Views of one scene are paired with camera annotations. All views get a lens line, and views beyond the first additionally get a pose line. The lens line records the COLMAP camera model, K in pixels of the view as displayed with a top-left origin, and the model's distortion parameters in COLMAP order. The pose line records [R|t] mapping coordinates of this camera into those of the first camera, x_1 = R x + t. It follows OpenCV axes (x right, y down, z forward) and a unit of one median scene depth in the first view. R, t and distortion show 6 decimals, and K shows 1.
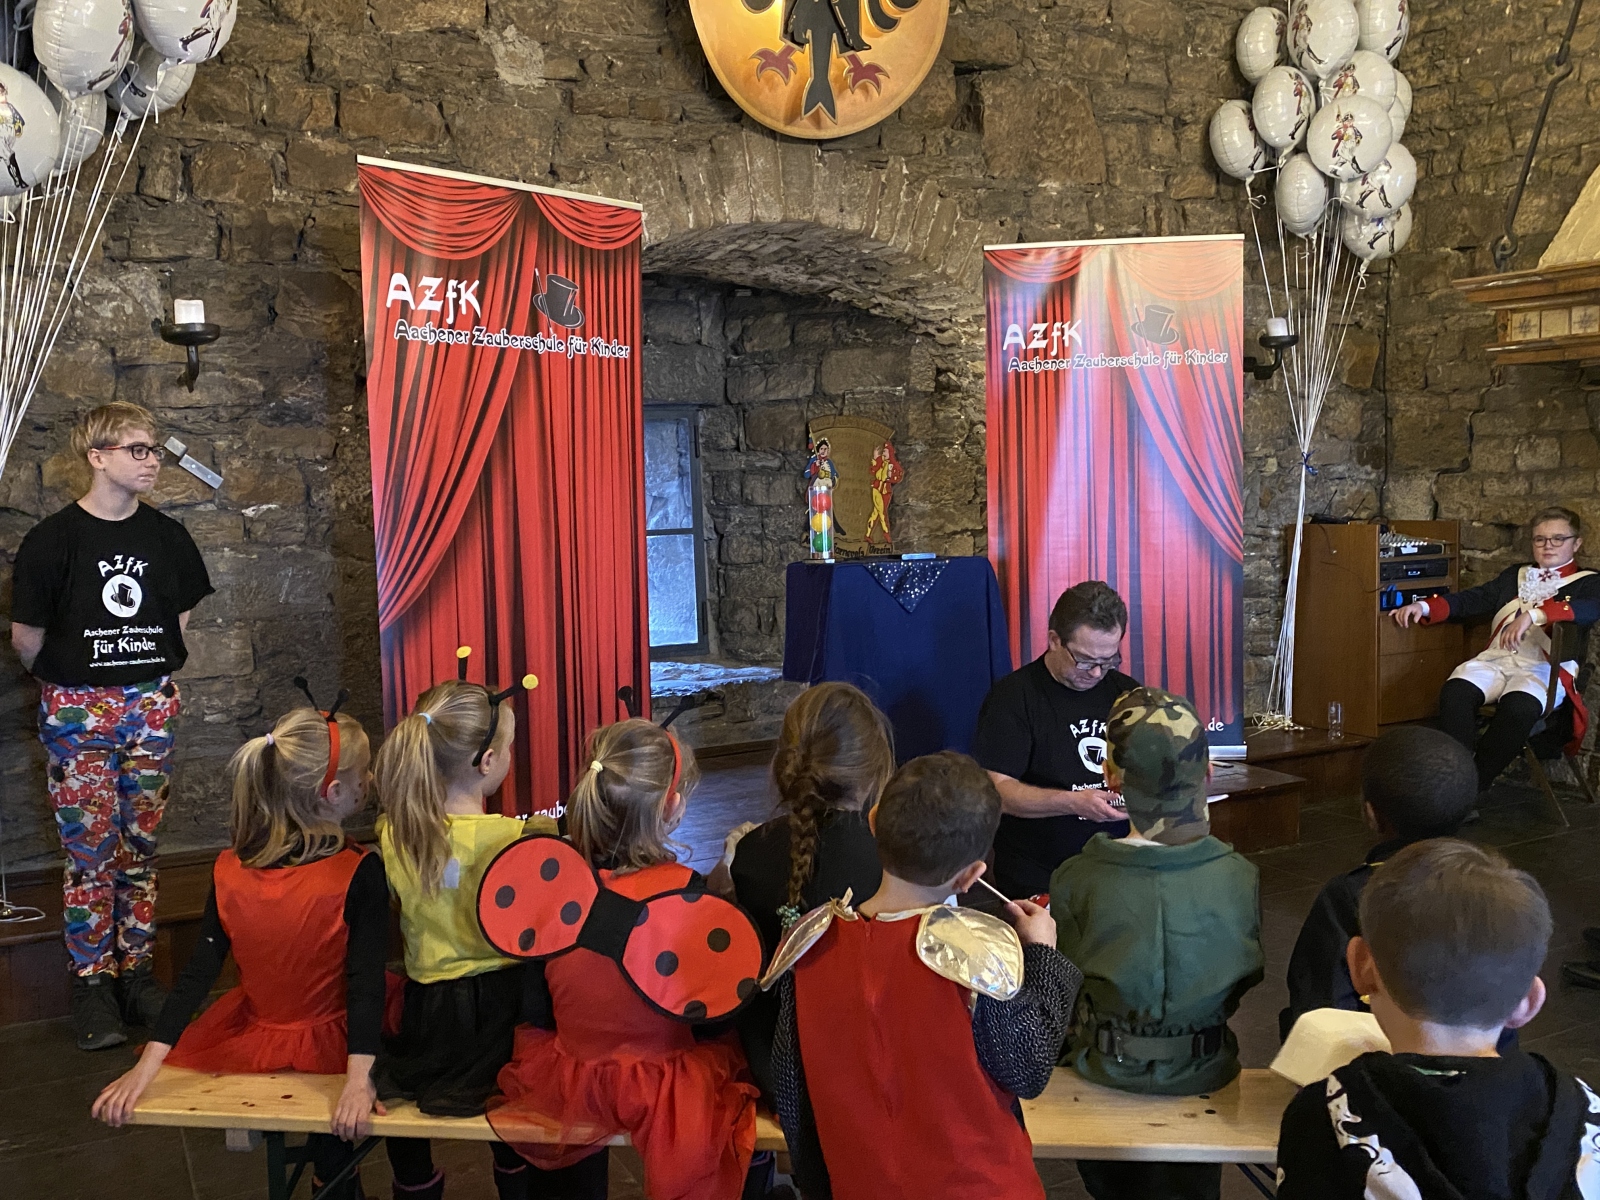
lens RADIAL K [[1424.3, 0, 790.5], [0, 1424.3, 608.5], [0, 0, 1]] dist [0.038066, -0.072390]
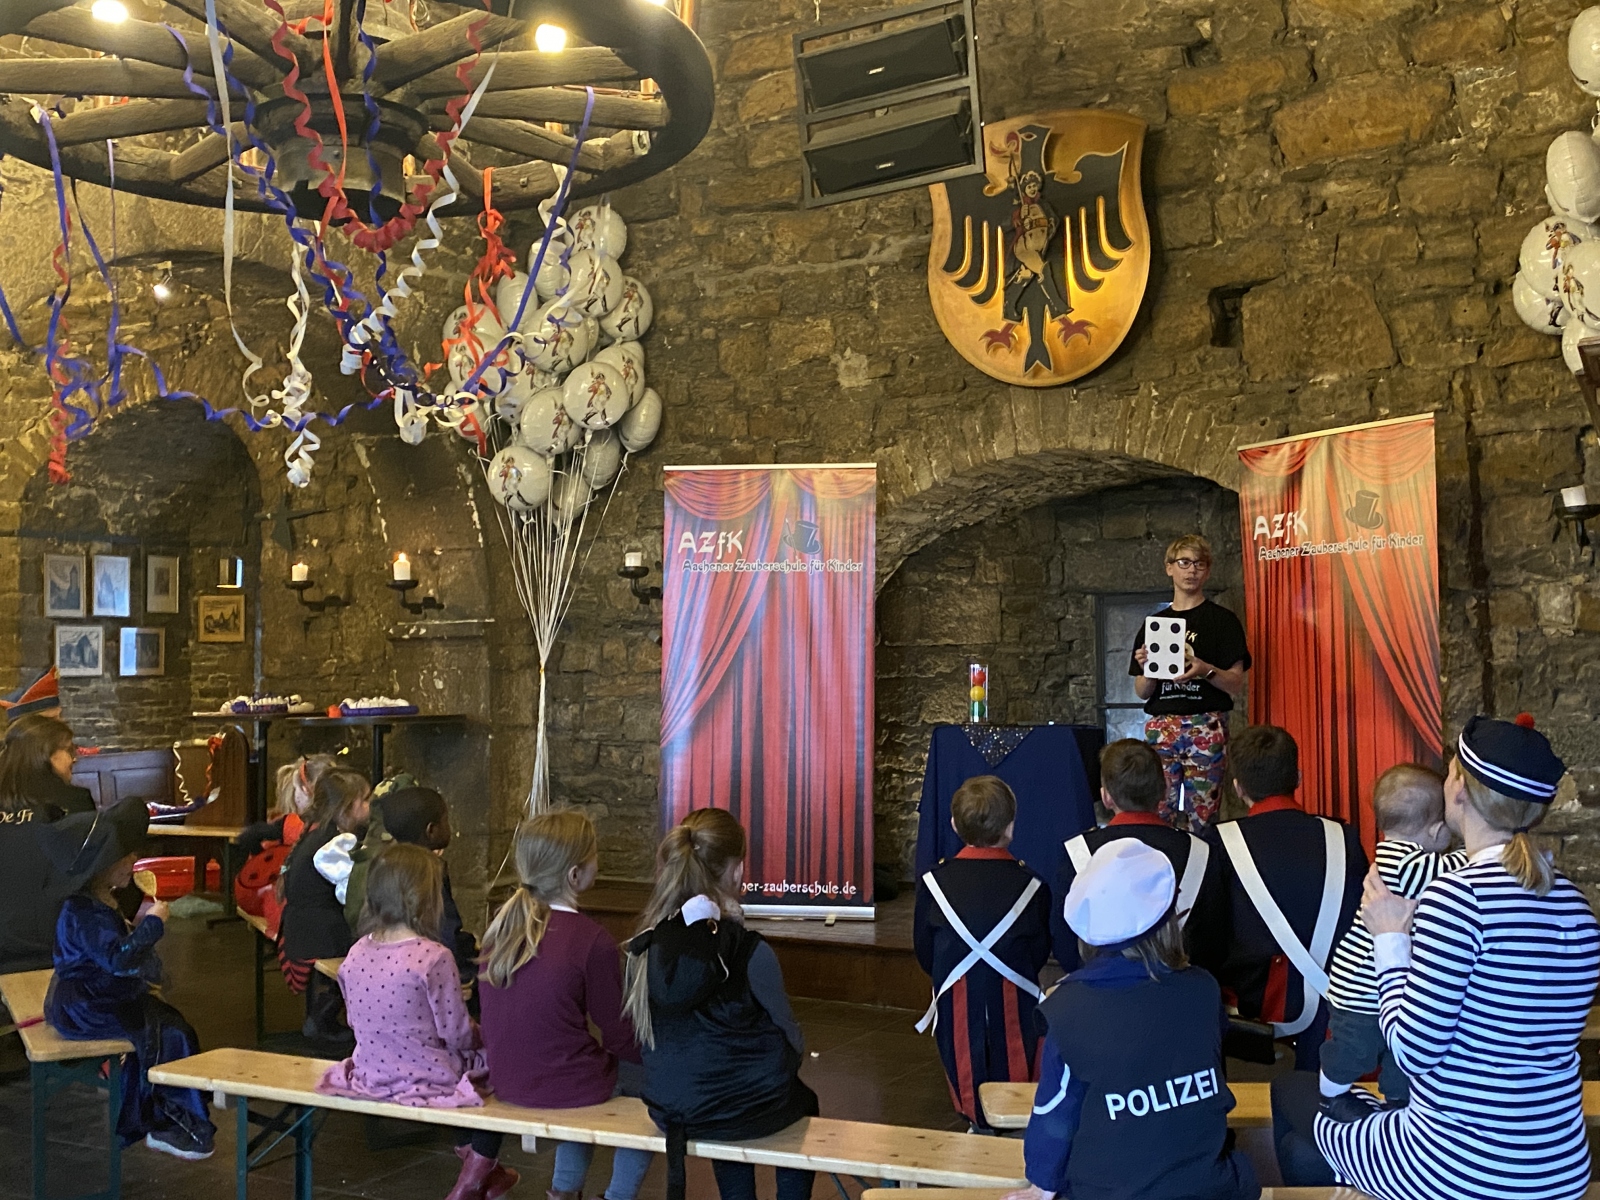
lens RADIAL K [[1718.3, 0, 795.3], [0, 1718.3, 594.0], [0, 0, 1]] dist [0.050779, 0.000000]
pose [[0.552672, -0.018028, -0.833204, 1.022075], [-0.080902, 0.993884, -0.075168, -0.017725], [0.829463, 0.108952, 0.547833, 0.018749]]
